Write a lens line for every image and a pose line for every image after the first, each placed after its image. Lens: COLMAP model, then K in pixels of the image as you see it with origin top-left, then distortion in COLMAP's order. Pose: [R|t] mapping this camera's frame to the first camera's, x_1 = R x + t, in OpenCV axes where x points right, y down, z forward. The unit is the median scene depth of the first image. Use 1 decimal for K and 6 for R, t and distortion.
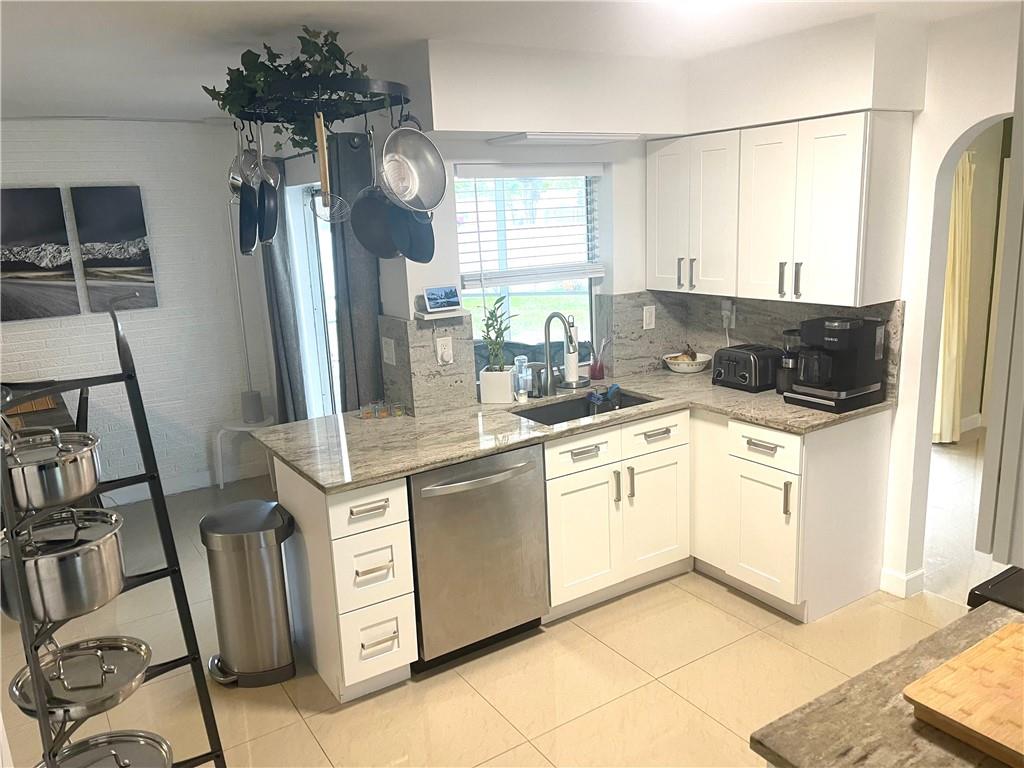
lens RADIAL K [[765.2, 0, 512.0], [0, 765.2, 384.0], [0, 0, 1]] dist [0.070955, -0.096214]
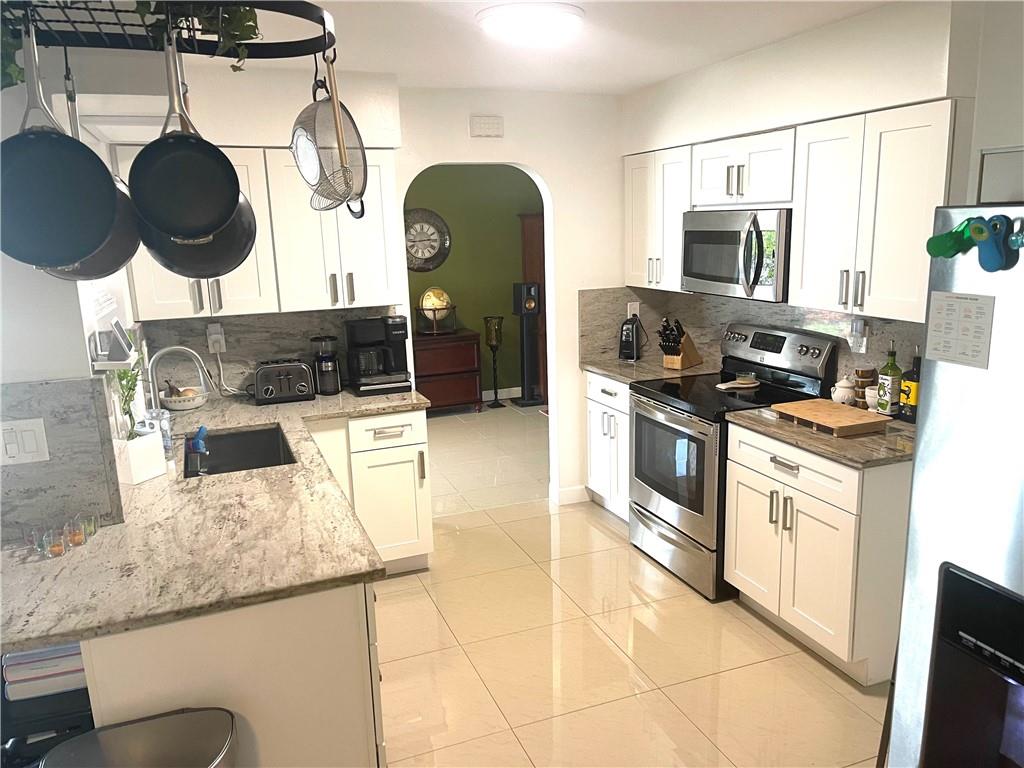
lens RADIAL K [[765.2, 0, 512.0], [0, 765.2, 384.0], [0, 0, 1]] dist [0.070955, -0.096214]
pose [[0.210198, -0.159731, 0.964522, -0.676896], [0.236426, 0.965586, 0.108382, -0.062975], [-0.948641, 0.205256, 0.240729, 0.519363]]
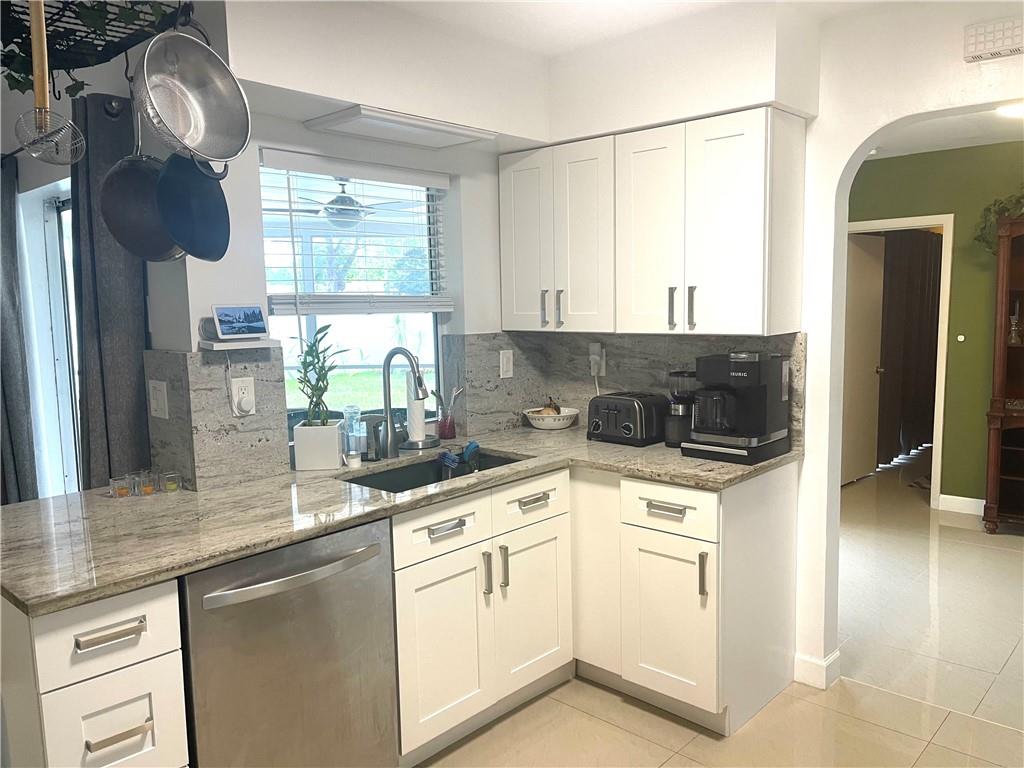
lens RADIAL K [[765.2, 0, 512.0], [0, 765.2, 384.0], [0, 0, 1]] dist [0.070955, -0.096214]
pose [[0.968789, -0.002385, 0.247876, -0.024147], [0.032049, 0.992766, -0.115708, 0.037348], [-0.245807, 0.120041, 0.961857, 0.250342]]
